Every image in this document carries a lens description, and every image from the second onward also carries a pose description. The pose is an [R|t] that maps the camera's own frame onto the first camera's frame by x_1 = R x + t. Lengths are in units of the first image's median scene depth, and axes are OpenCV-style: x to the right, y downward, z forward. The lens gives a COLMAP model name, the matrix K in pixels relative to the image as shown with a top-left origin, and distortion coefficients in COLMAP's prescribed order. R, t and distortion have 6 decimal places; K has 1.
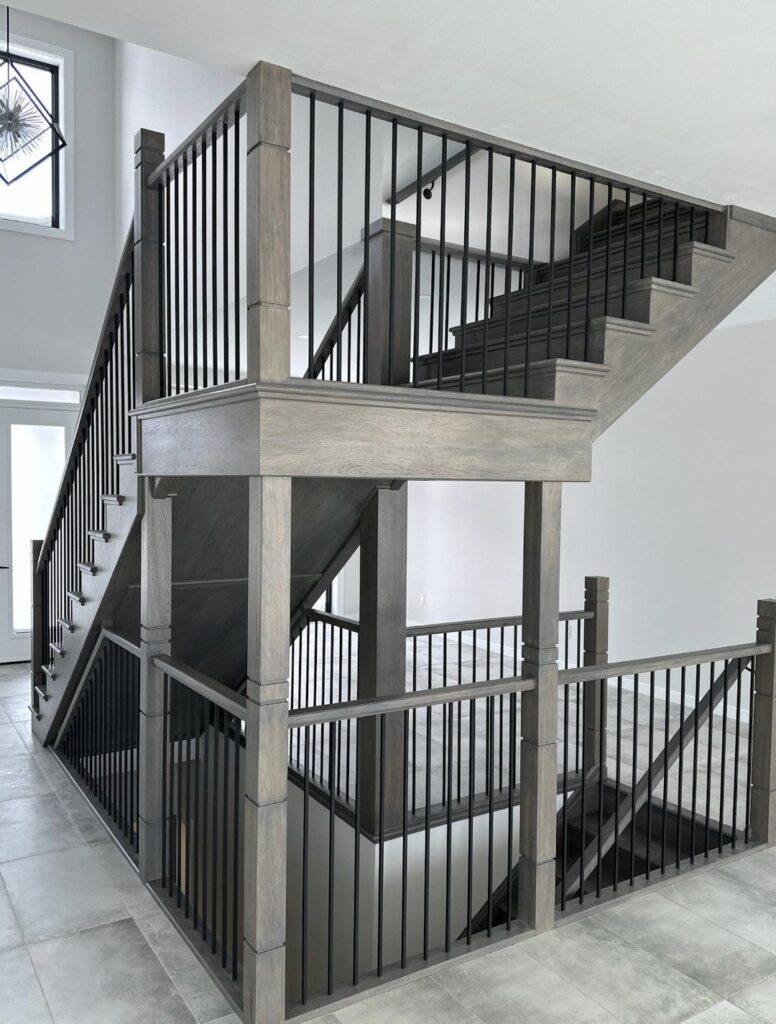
lens RADIAL K [[844.1, 0, 388.0], [0, 844.1, 512.0], [0, 0, 1]] dist [0.027813, -0.008344]
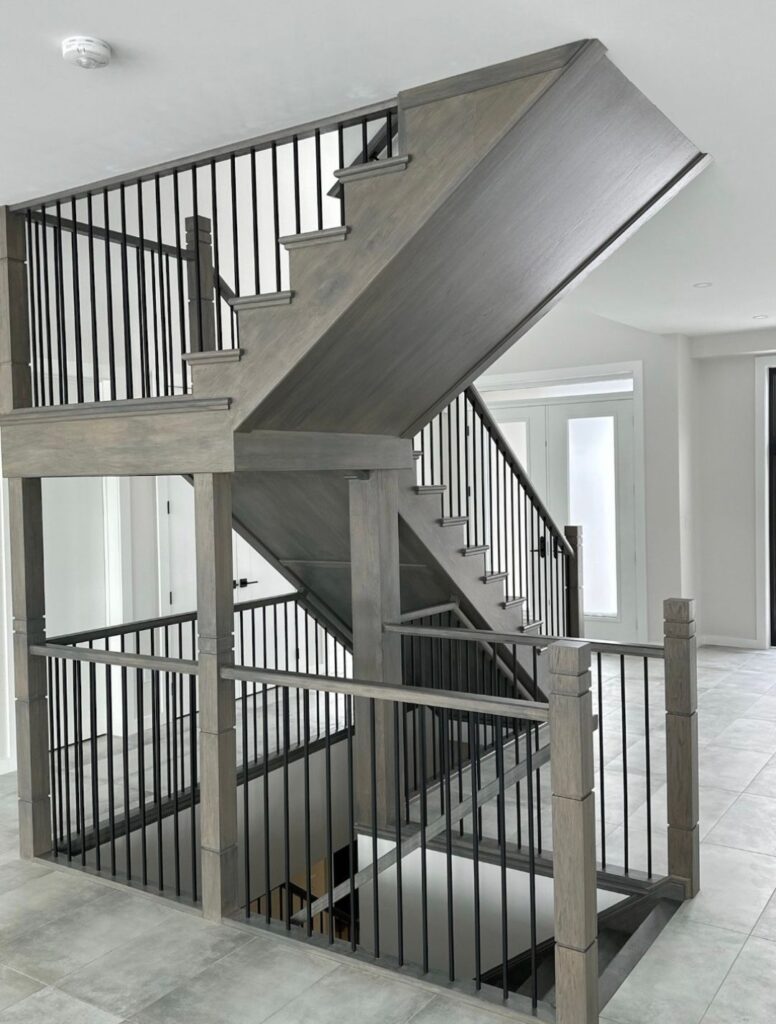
lens RADIAL K [[939.5, 0, 389.1], [0, 939.5, 489.0], [0, 0, 1]] dist [0.007288, 0.002260]
pose [[0.411251, -0.001960, -0.911520, 1.326397], [-0.007324, 0.999958, -0.005454, -0.012906], [0.911493, 0.008919, 0.411220, 0.749659]]
